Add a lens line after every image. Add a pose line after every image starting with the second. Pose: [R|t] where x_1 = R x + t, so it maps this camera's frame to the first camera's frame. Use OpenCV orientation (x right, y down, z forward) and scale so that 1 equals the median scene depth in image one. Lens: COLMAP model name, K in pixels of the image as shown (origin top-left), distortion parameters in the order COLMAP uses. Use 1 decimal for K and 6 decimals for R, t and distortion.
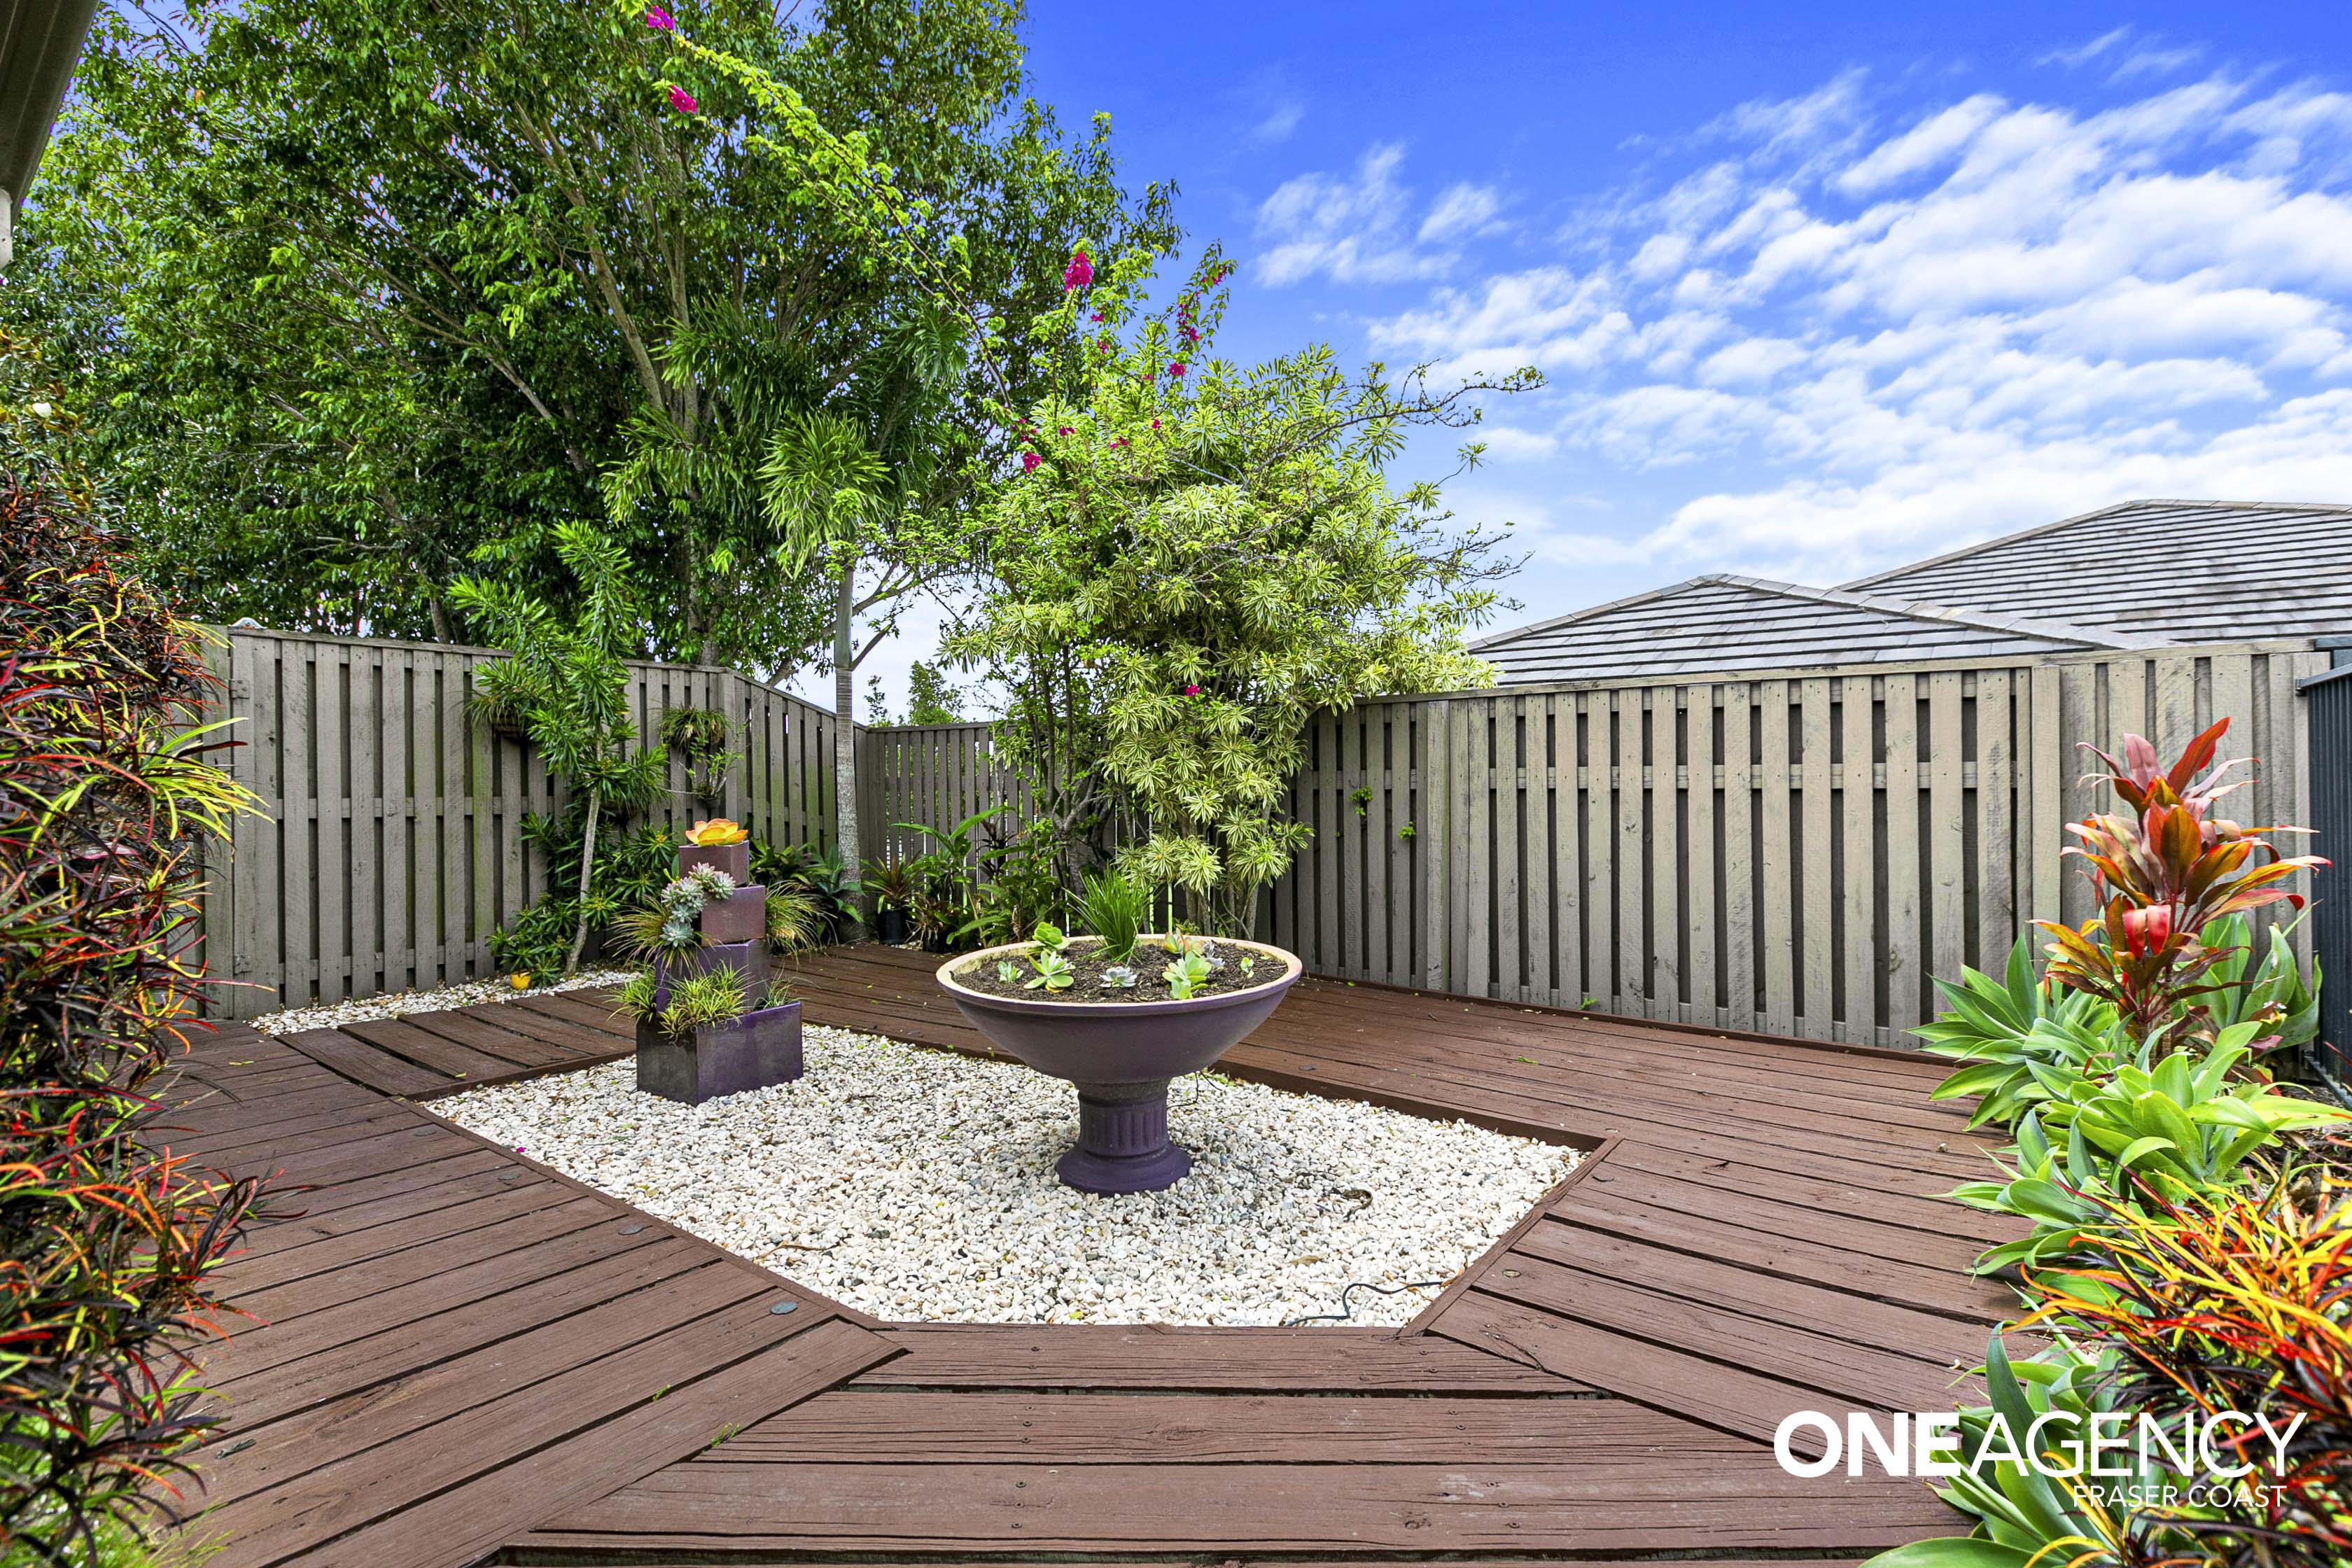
lens RADIAL K [[1070.1, 0, 1187.0], [0, 1070.1, 771.3], [0, 0, 1]] dist [0.003749, 0.000015]
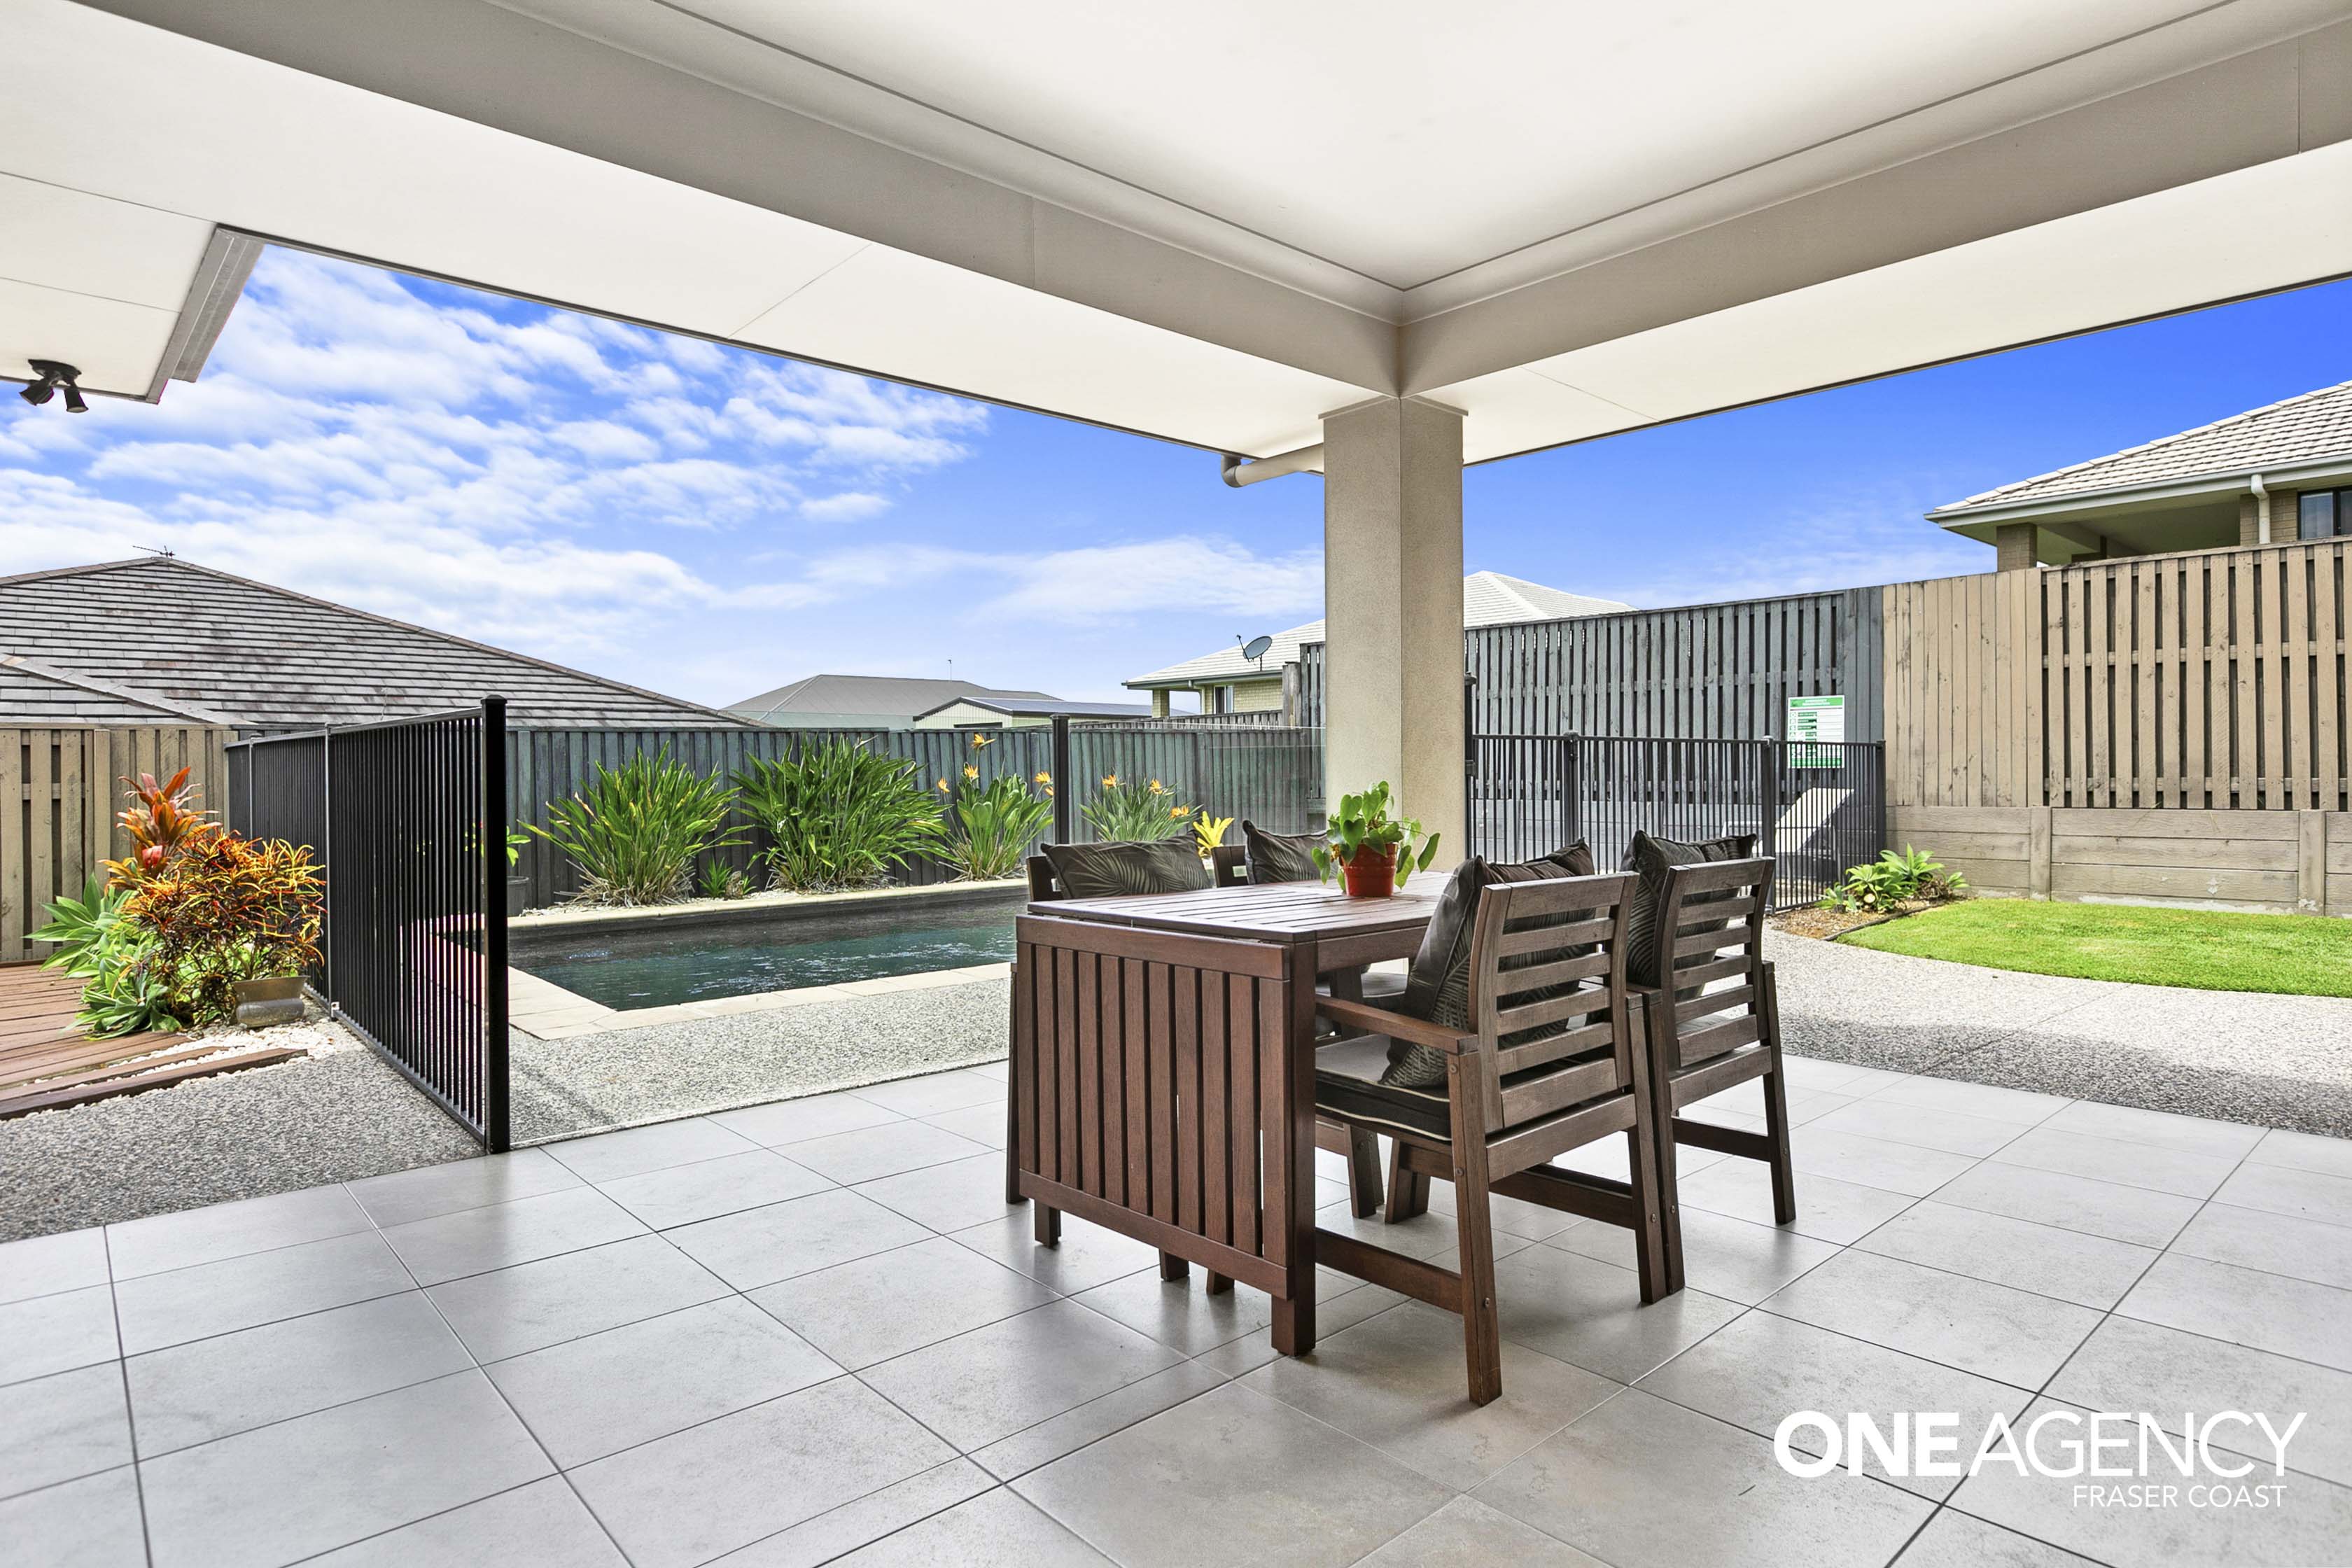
lens RADIAL K [[1257.3, 0, 1179.4], [0, 1257.3, 776.1], [0, 0, 1]] dist [0.004078, 0.000527]
pose [[0.170620, -0.001214, 0.985336, -0.942085], [0.004360, 0.999990, 0.000477, -0.013760], [-0.985327, 0.004215, 0.170624, -1.102215]]
